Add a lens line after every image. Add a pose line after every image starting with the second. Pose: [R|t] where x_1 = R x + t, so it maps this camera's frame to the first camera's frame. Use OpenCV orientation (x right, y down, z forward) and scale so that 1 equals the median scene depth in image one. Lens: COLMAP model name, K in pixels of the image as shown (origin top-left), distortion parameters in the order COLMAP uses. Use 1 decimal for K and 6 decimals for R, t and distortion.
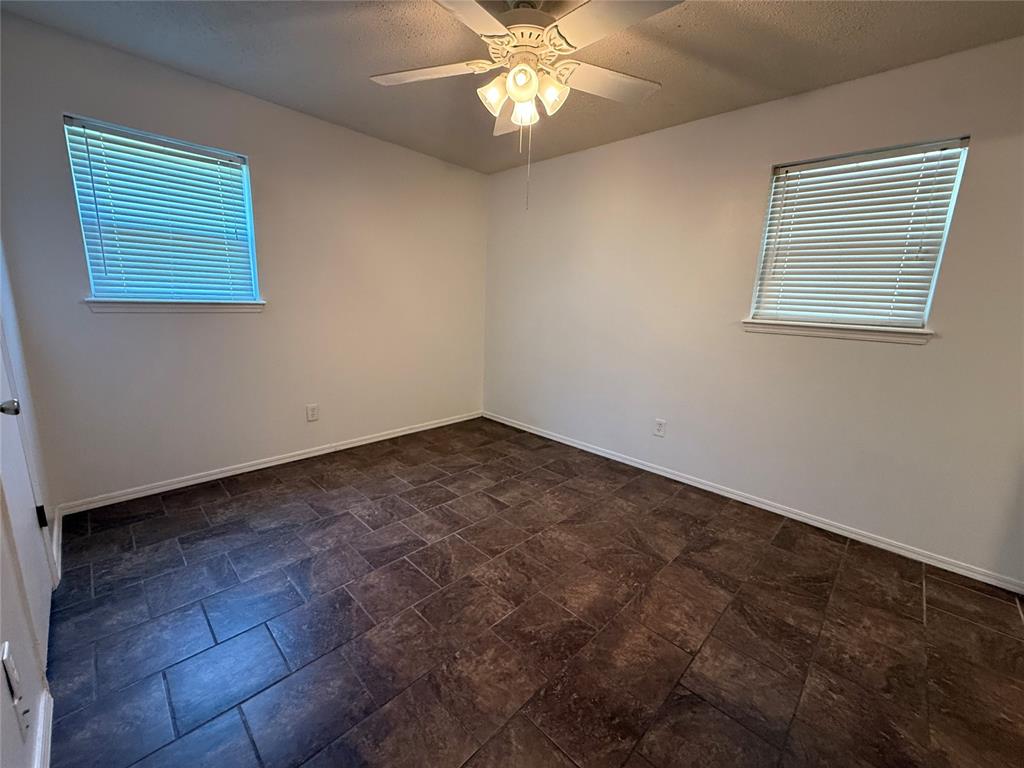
lens RADIAL K [[408.7, 0, 511.0], [0, 408.7, 383.2], [0, 0, 1]] dist [-0.001512, 0.000211]
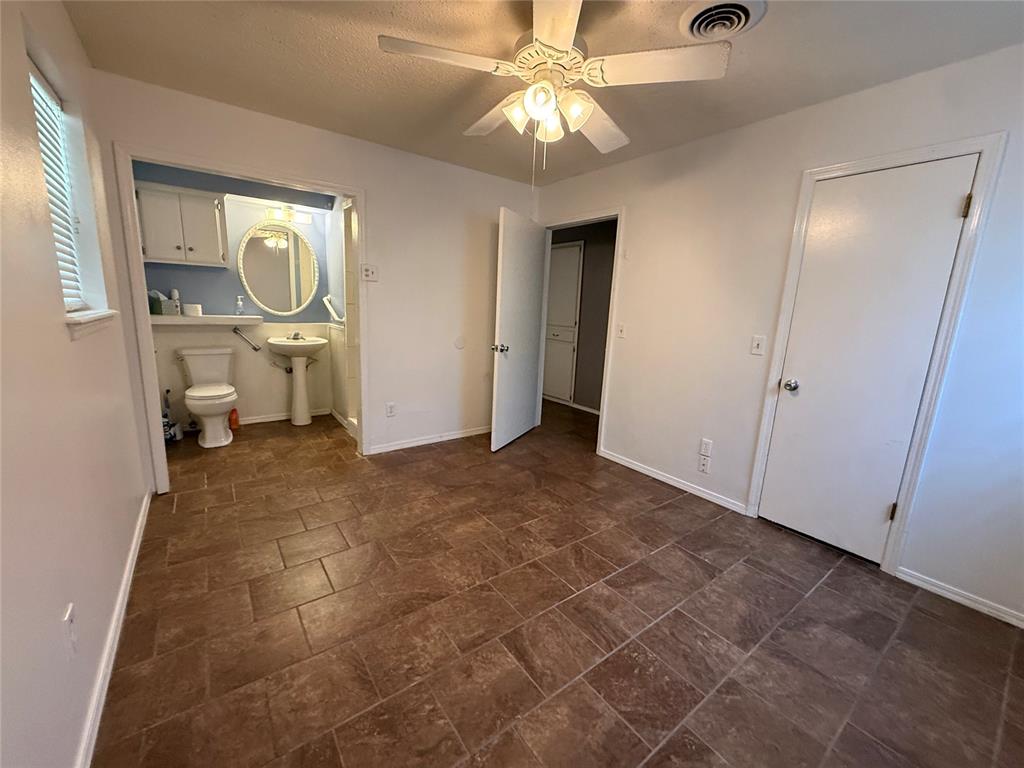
lens RADIAL K [[408.7, 0, 512.1], [0, 408.7, 385.6], [0, 0, 1]] dist [-0.001512, 0.000211]
pose [[-0.984490, -0.108417, 0.137931, -0.080965], [-0.047173, 0.920833, 0.387093, -0.381609], [-0.168978, 0.374582, -0.911666, 1.774000]]
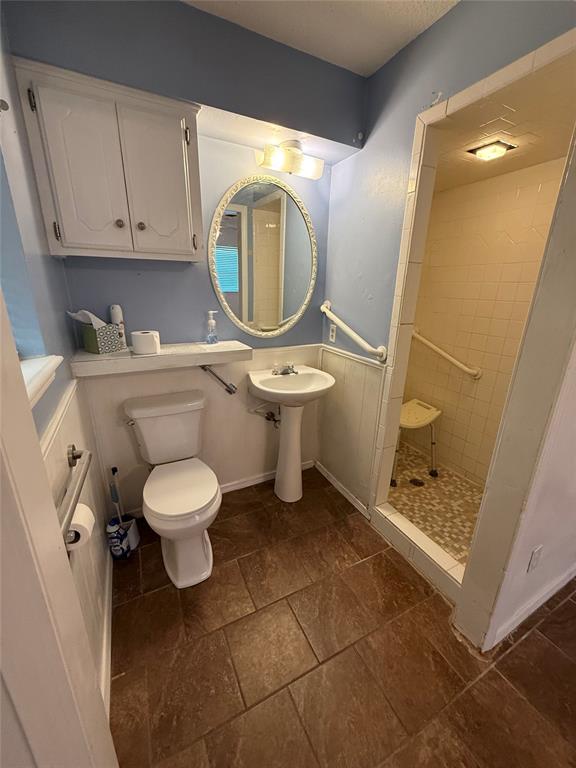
lens RADIAL K [[306.5, 0, 288.8], [0, 306.5, 384.0], [0, 0, 1]] dist [-0.001512, 0.000211]
pose [[-0.947348, -0.152917, 0.281332, 0.968278], [0.005652, 0.870477, 0.492177, -0.216048], [-0.320155, 0.467853, -0.823781, 0.857209]]
